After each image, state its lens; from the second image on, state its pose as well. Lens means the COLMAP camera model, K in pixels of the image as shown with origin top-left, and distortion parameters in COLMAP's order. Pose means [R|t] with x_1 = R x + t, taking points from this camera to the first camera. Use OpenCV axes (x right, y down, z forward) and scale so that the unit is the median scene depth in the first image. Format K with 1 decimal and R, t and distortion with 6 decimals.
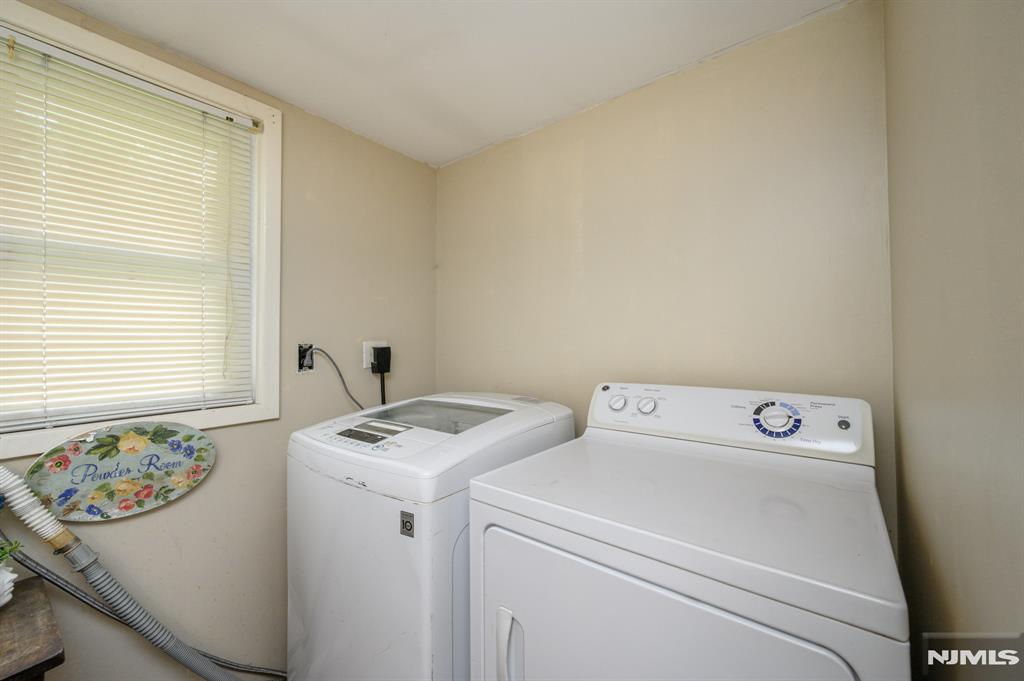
lens RADIAL K [[402.3, 0, 510.4], [0, 402.3, 333.9], [0, 0, 1]] dist [-0.003678, 0.001021]
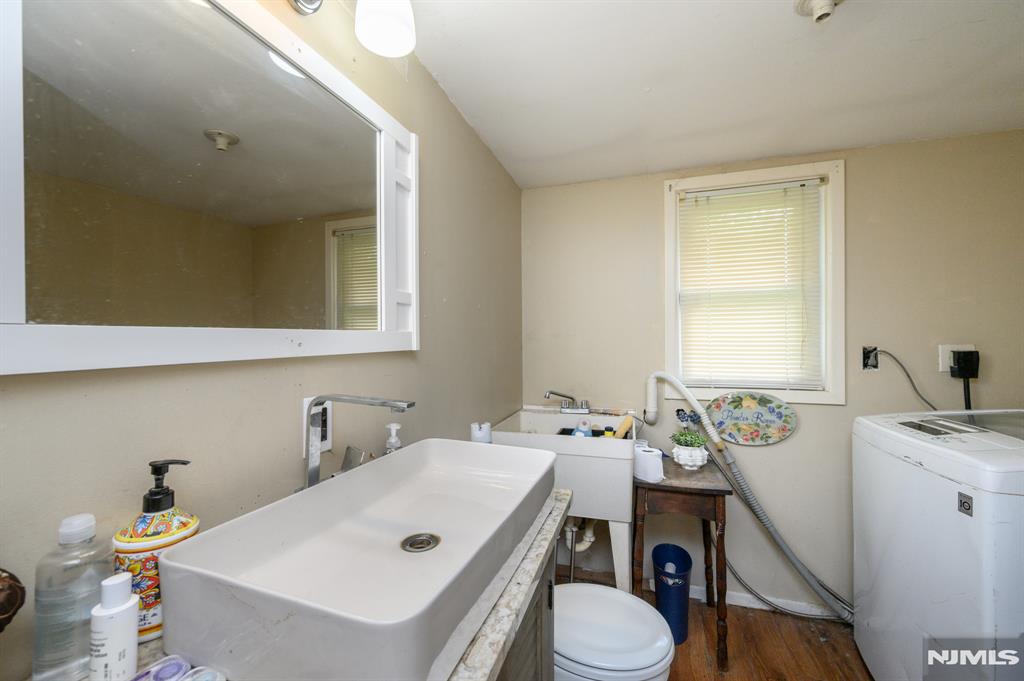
lens RADIAL K [[402.3, 0, 509.0], [0, 402.3, 336.0], [0, 0, 1]] dist [-0.003678, 0.001021]
pose [[0.337973, 0.000632, -0.941155, 0.313976], [0.020288, 0.999763, 0.007957, -0.047494], [0.940937, -0.021784, 0.337880, -0.514009]]
